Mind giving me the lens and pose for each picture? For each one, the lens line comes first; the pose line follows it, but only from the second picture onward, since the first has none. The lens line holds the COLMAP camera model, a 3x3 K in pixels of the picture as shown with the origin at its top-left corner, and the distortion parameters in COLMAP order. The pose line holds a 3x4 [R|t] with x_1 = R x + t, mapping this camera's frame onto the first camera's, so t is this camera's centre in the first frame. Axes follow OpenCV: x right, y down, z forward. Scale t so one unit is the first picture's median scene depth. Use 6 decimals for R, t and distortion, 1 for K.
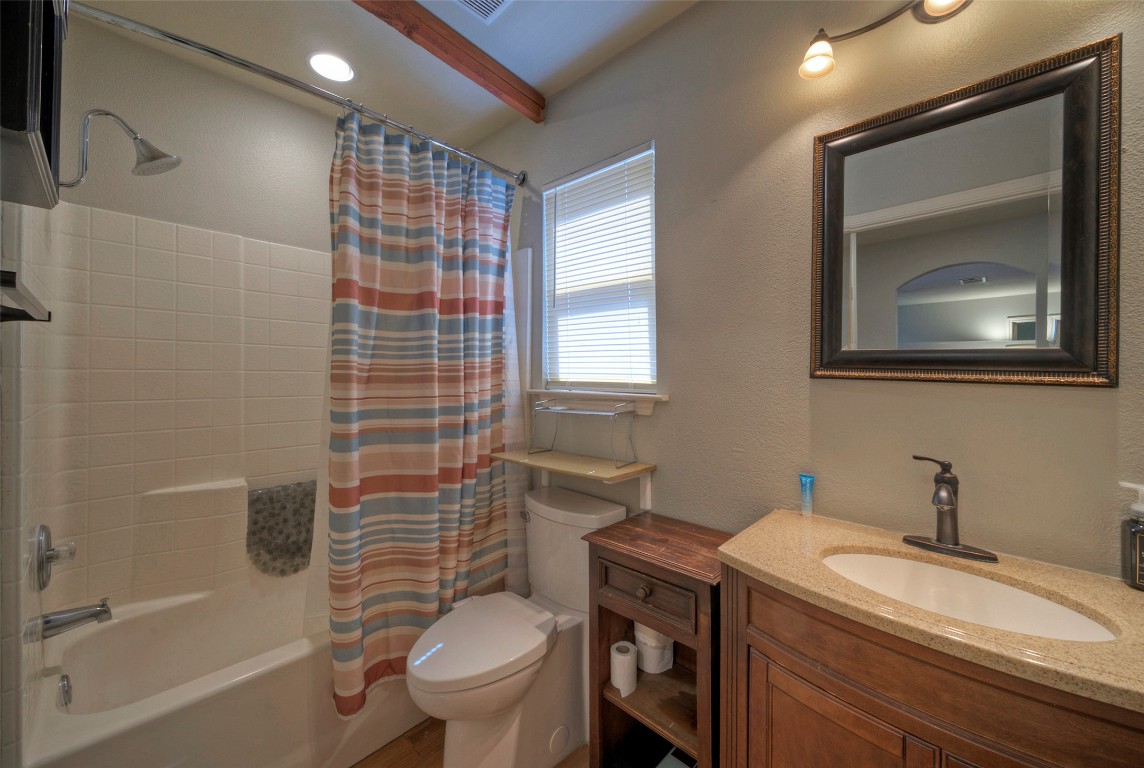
lens RADIAL K [[440.9, 0, 539.7], [0, 440.9, 372.3], [0, 0, 1]] dist [-0.013299, -0.000967]
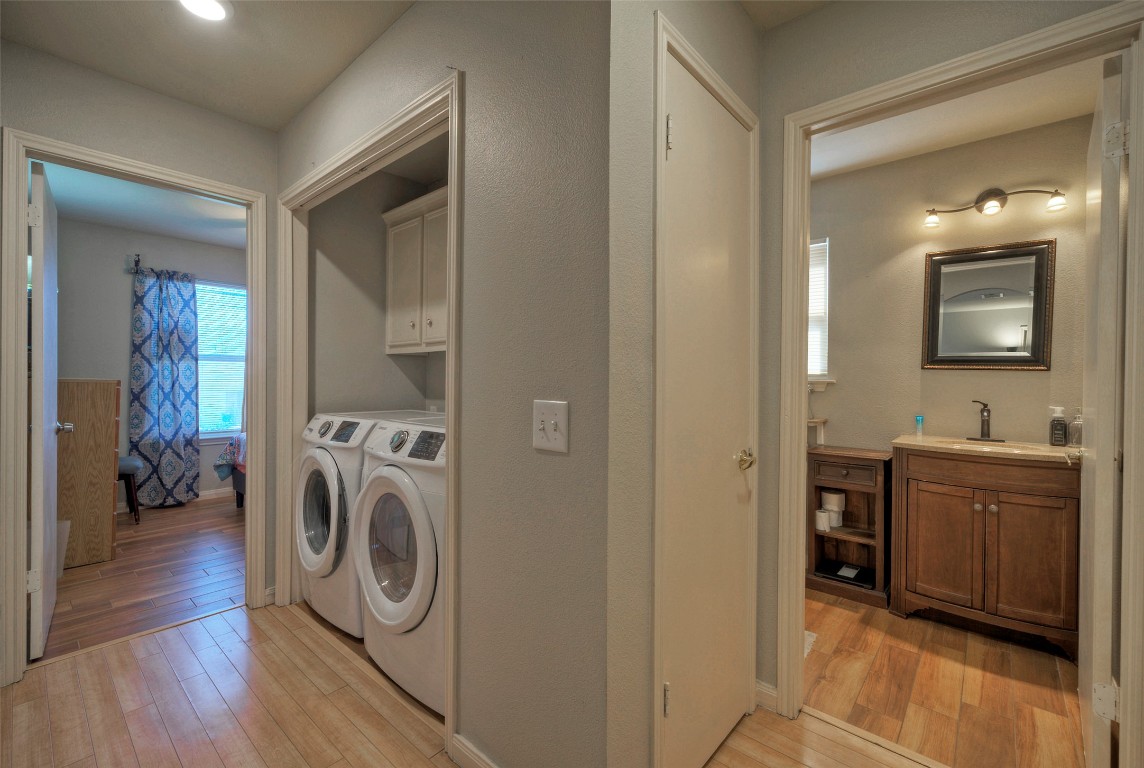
lens RADIAL K [[483.6, 0, 570.2], [0, 483.6, 385.1], [0, 0, 1]] dist [0.000163, 0.000573]
pose [[0.997434, -0.002549, 0.071553, -1.449461], [0.001095, 0.999792, 0.020349, 0.047966], [-0.071590, -0.020219, 0.997229, -1.406081]]
